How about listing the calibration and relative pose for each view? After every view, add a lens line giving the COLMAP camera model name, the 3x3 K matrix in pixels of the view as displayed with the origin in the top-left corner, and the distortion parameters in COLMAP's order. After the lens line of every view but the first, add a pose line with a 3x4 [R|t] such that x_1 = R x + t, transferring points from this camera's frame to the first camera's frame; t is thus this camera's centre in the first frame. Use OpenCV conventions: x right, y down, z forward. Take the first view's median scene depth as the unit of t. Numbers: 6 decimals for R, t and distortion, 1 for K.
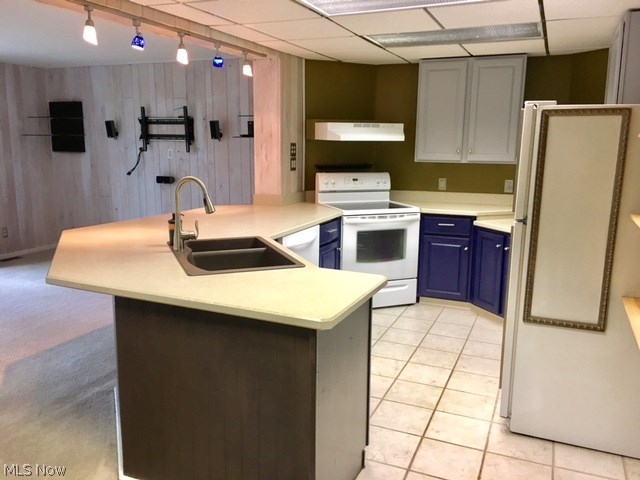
lens RADIAL K [[547.2, 0, 317.4], [0, 547.2, 242.3], [0, 0, 1]] dist [0.081523, -0.080912]
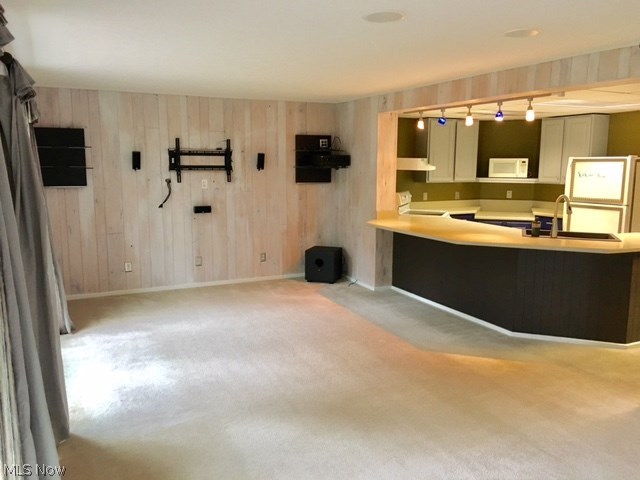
lens RADIAL K [[547.2, 0, 321.2], [0, 547.2, 241.1], [0, 0, 1]] dist [0.081523, -0.080912]
pose [[0.656965, -0.115047, 0.745092, -0.933977], [0.137828, 0.989961, 0.031329, -0.059422], [-0.741215, 0.082113, 0.666226, 0.171207]]
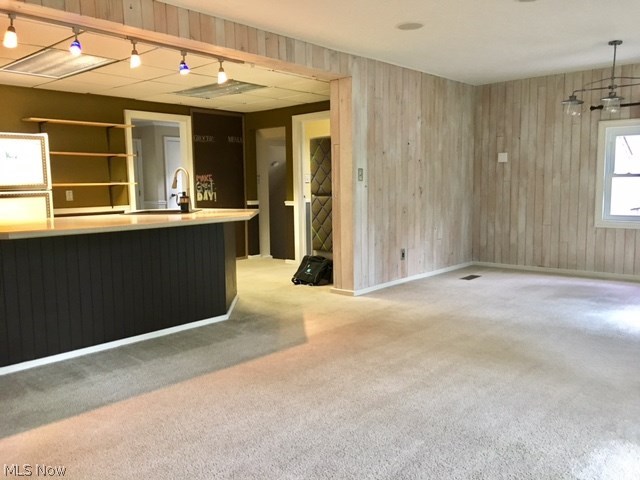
lens RADIAL K [[547.2, 0, 317.8], [0, 547.2, 240.6], [0, 0, 1]] dist [0.081523, -0.080912]
pose [[-0.943835, -0.028208, 0.329211, -0.526094], [0.067043, 0.959275, 0.274404, -0.150293], [-0.323544, 0.281063, -0.903506, 1.087870]]
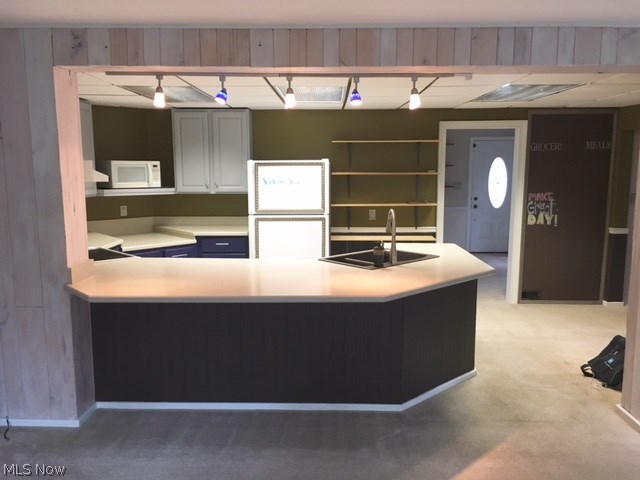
lens RADIAL K [[547.2, 0, 318.0], [0, 547.2, 236.0], [0, 0, 1]] dist [0.081523, -0.080912]
pose [[-0.371348, -0.129932, 0.919357, -0.641786], [0.166326, 0.964835, 0.203542, -0.162606], [-0.913475, 0.228498, -0.336679, 0.733589]]
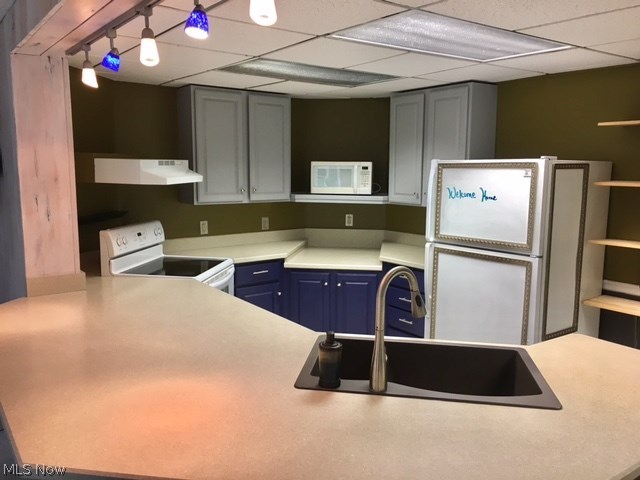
lens RADIAL K [[547.2, 0, 318.0], [0, 547.2, 236.5], [0, 0, 1]] dist [0.081523, -0.080912]
pose [[0.510211, -0.119226, 0.851745, -0.353912], [0.155612, 0.986797, 0.044916, -0.086117], [-0.845855, 0.109625, 0.522027, 0.328765]]
